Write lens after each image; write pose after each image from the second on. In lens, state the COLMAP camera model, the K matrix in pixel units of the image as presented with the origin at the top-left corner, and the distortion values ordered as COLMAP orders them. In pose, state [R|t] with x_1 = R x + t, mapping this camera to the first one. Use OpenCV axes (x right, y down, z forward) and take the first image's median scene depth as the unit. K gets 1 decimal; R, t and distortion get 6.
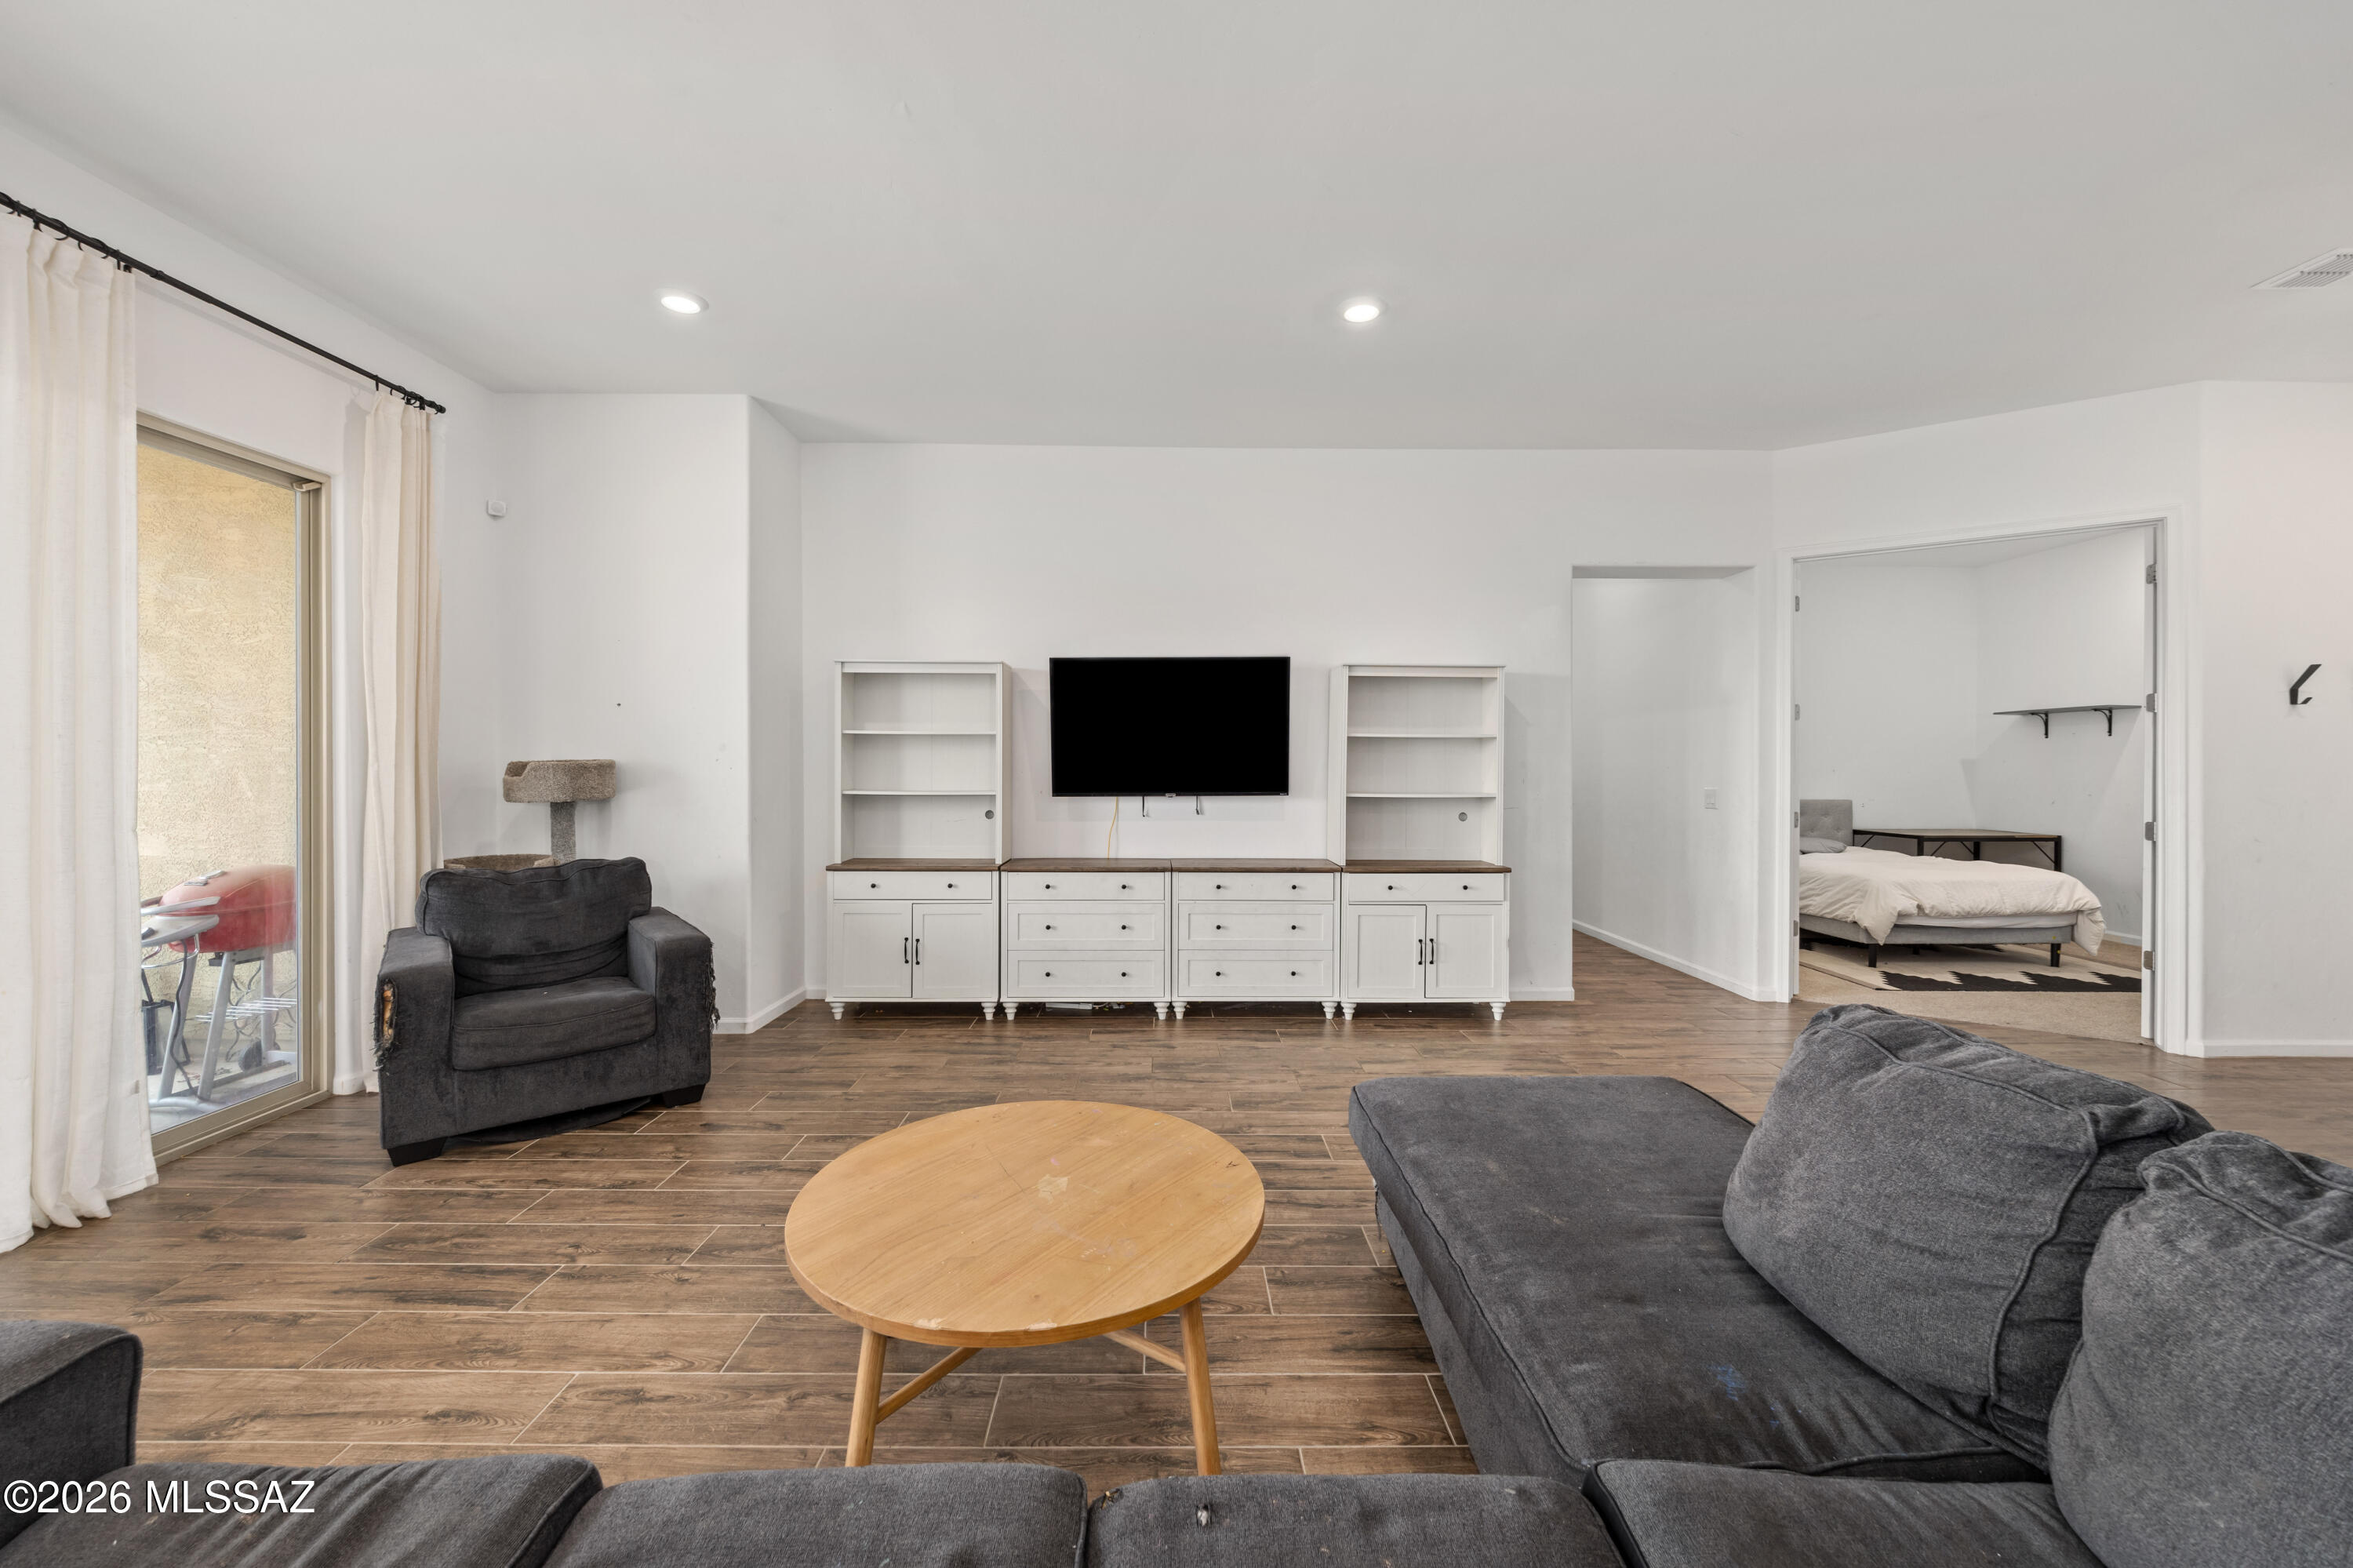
lens RADIAL K [[898.0, 0, 1169.3], [0, 898.0, 774.4], [0, 0, 1]] dist [-0.003240, -0.001186]
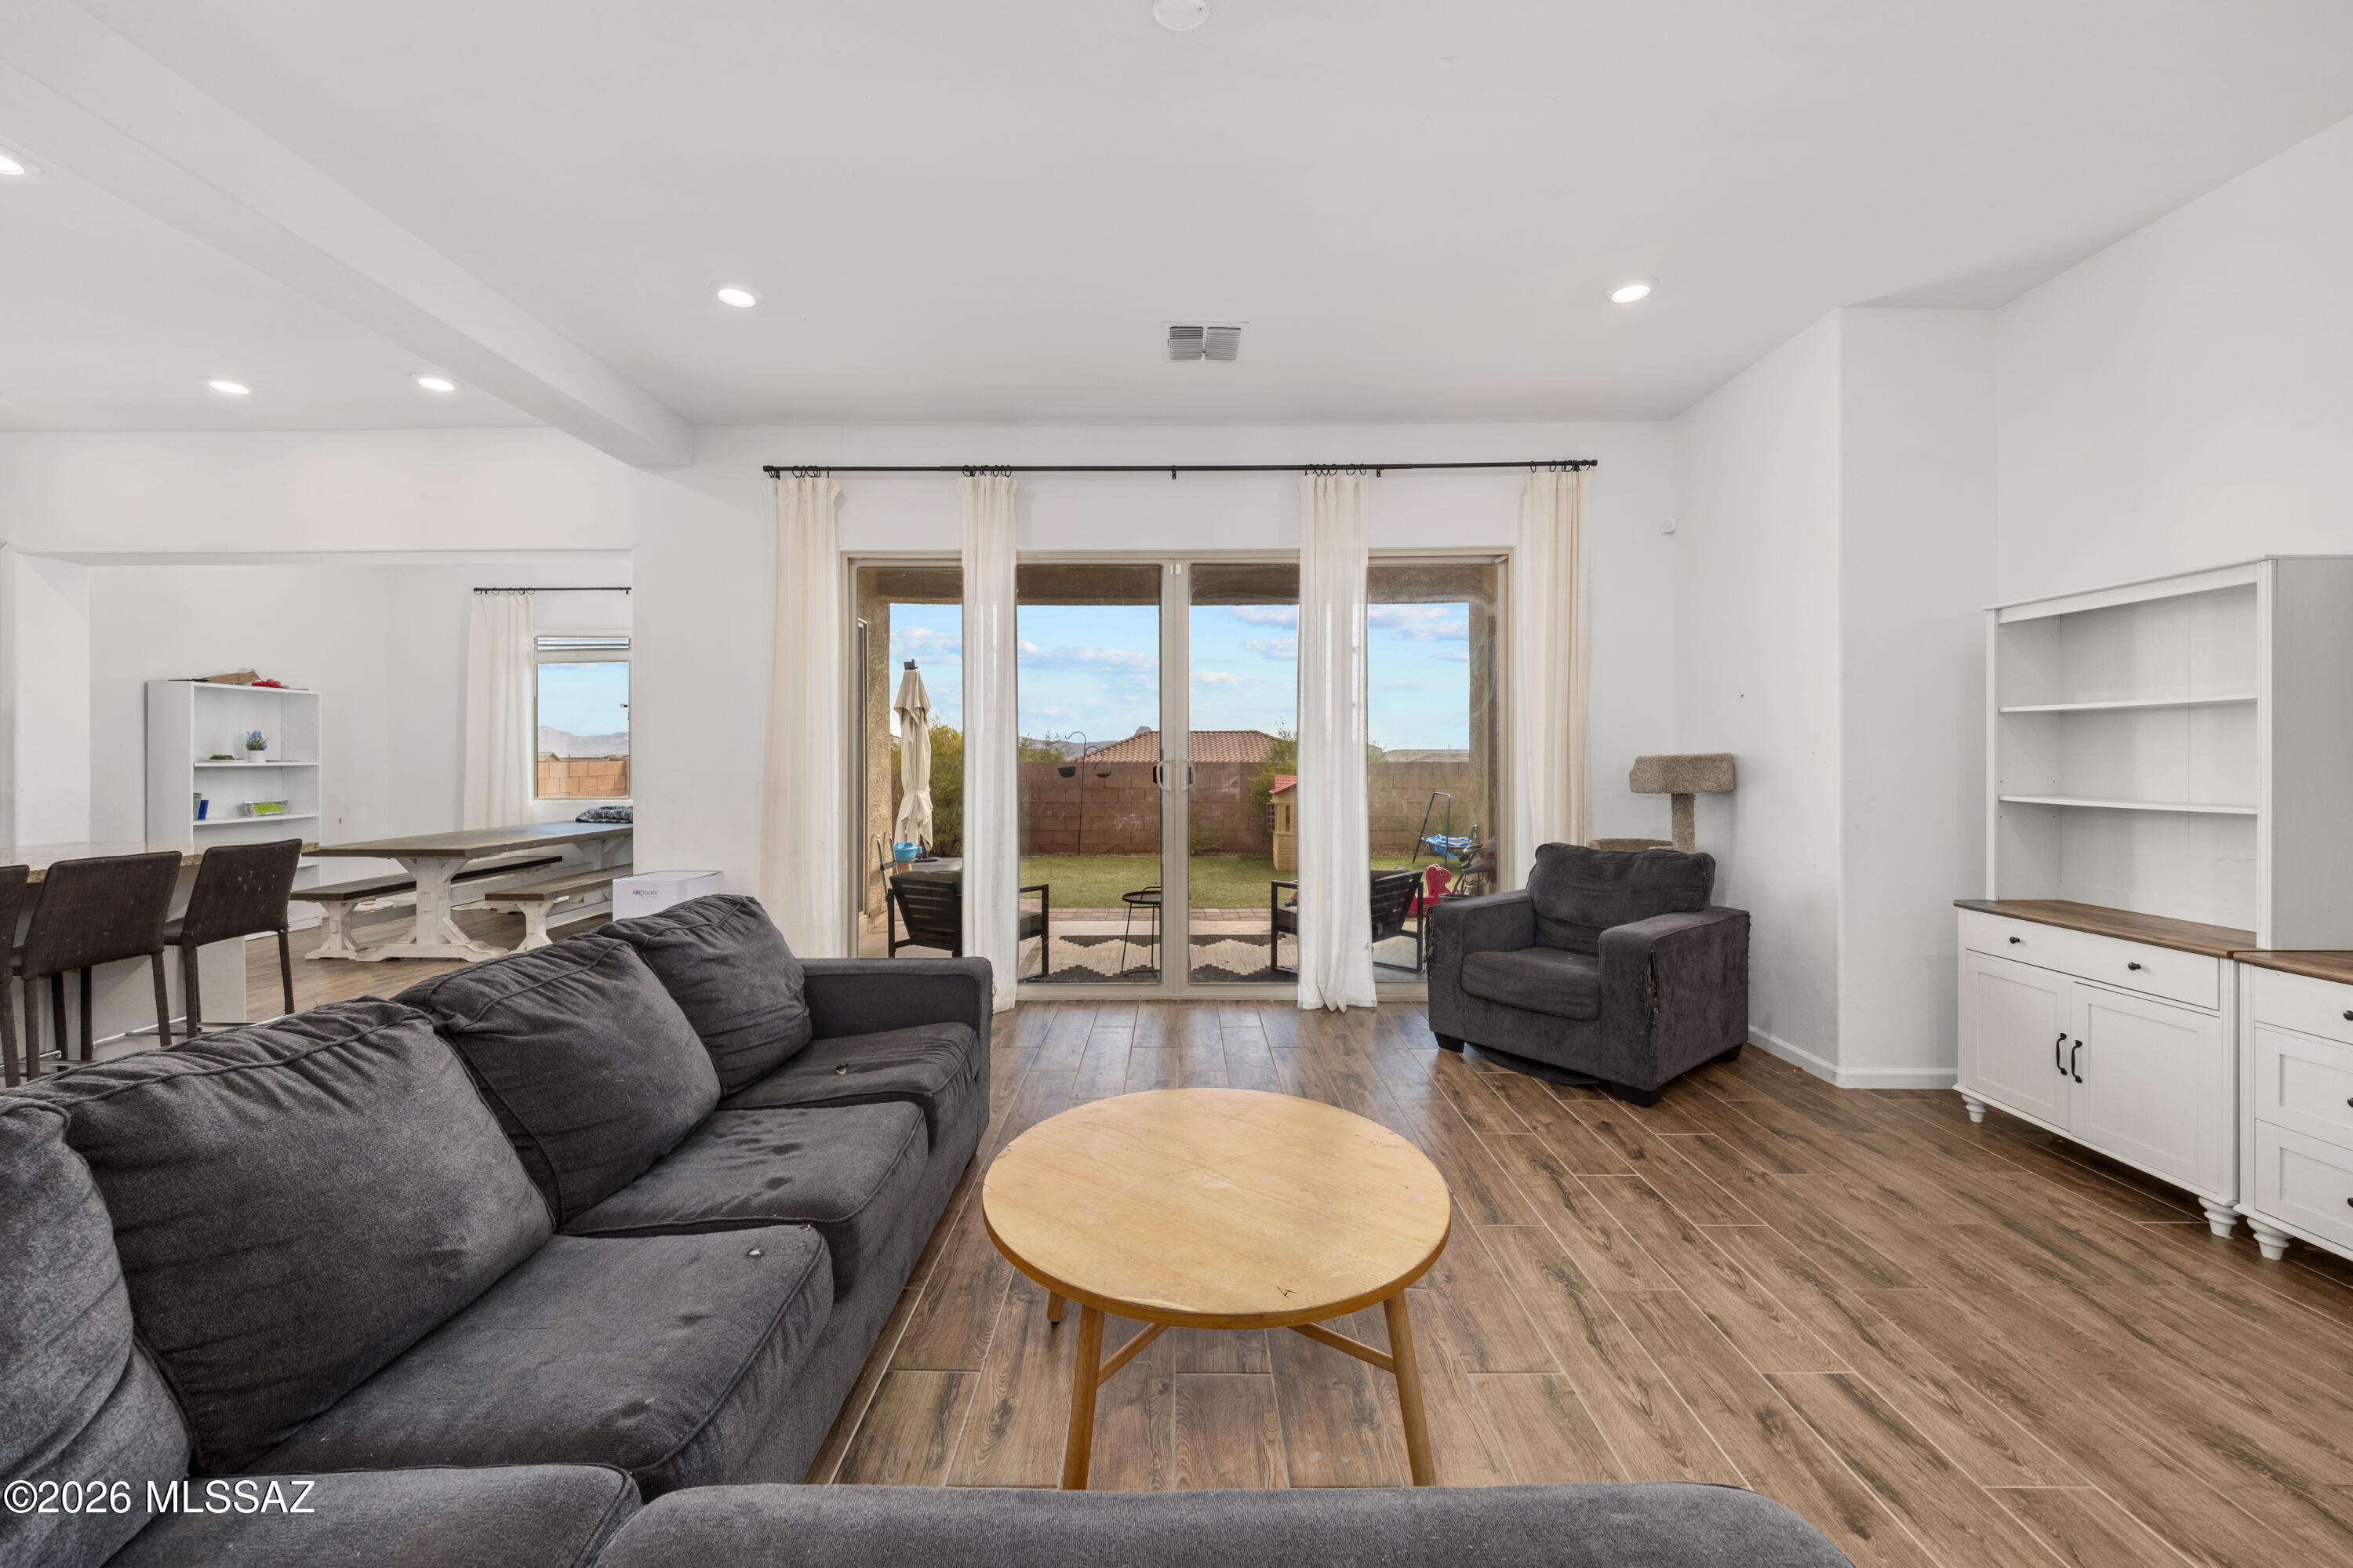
lens RADIAL K [[898.0, 0, 1172.9], [0, 898.0, 762.4], [0, 0, 1]] dist [-0.003240, -0.001186]
pose [[-0.020511, 0.002791, -0.999786, 0.333891], [-0.011074, 0.999934, 0.003019, -0.002472], [0.999728, 0.011134, -0.020479, 0.381952]]
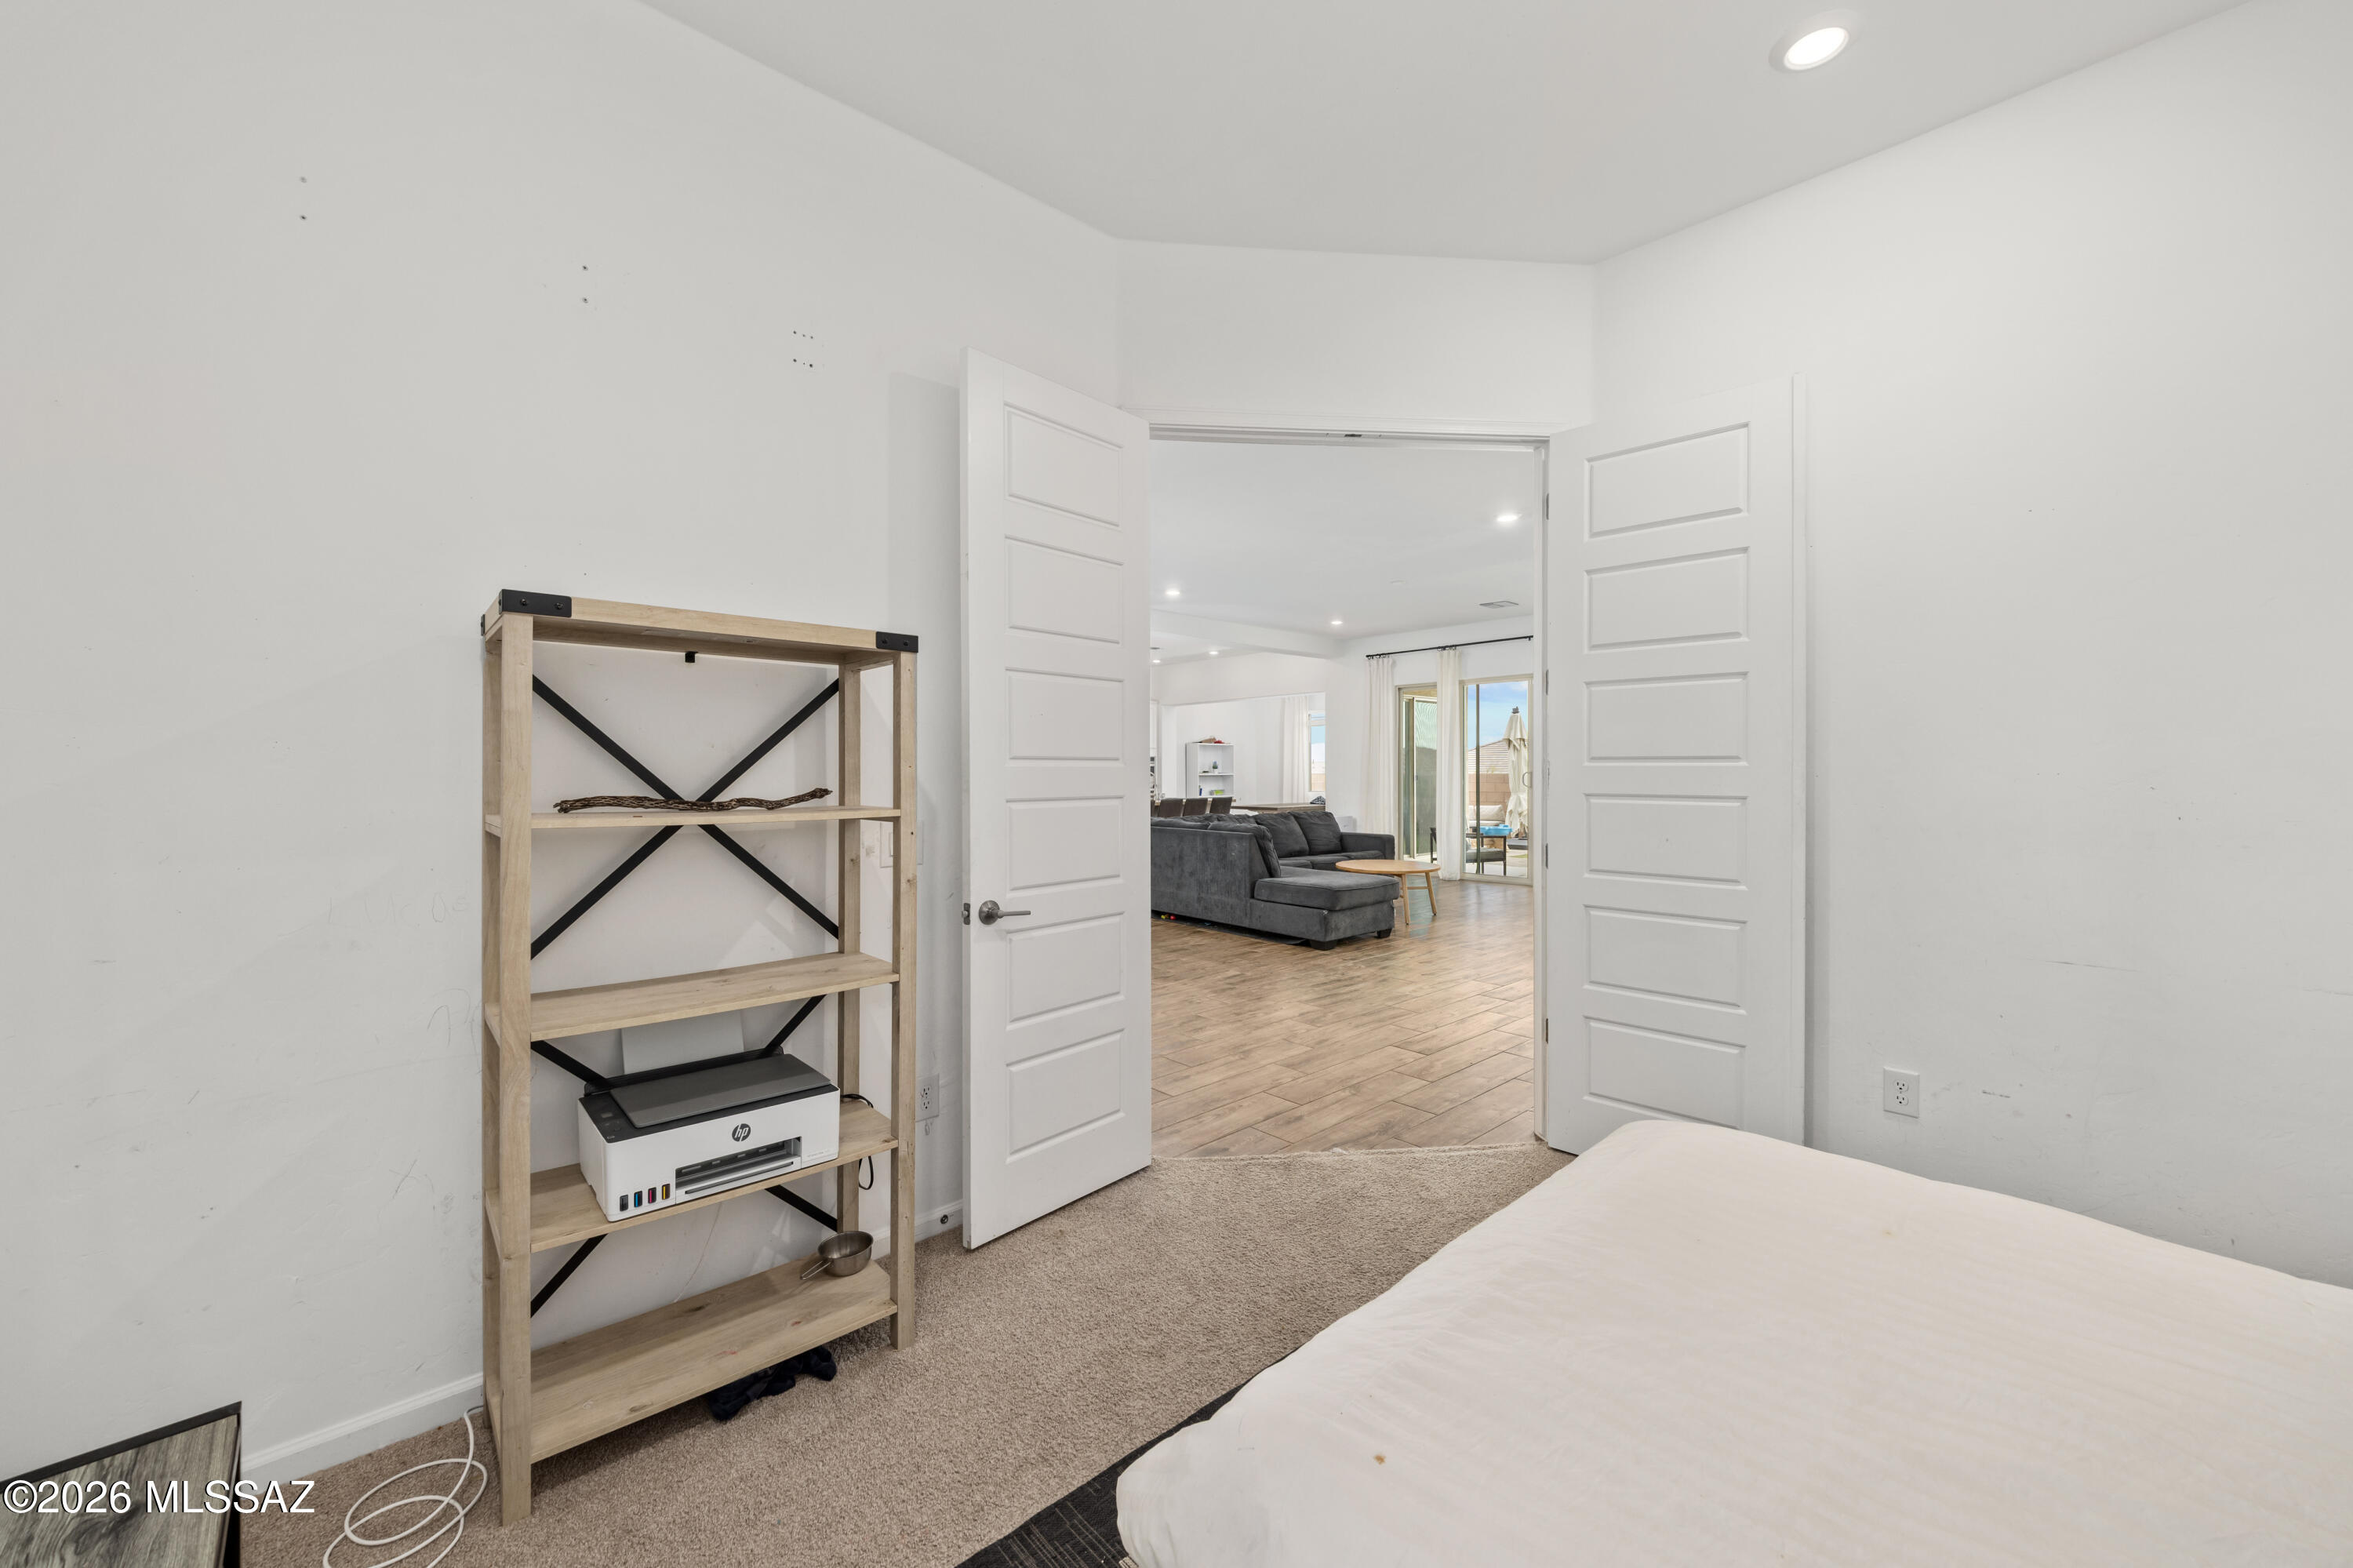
lens RADIAL K [[898.0, 0, 1168.6], [0, 898.0, 781.8], [0, 0, 1]] dist [-0.003240, -0.001186]
pose [[-0.750099, 0.005311, -0.661304, 1.416456], [-0.008384, 0.999811, 0.017539, -0.011349], [0.661273, 0.018701, -0.749913, 1.424470]]
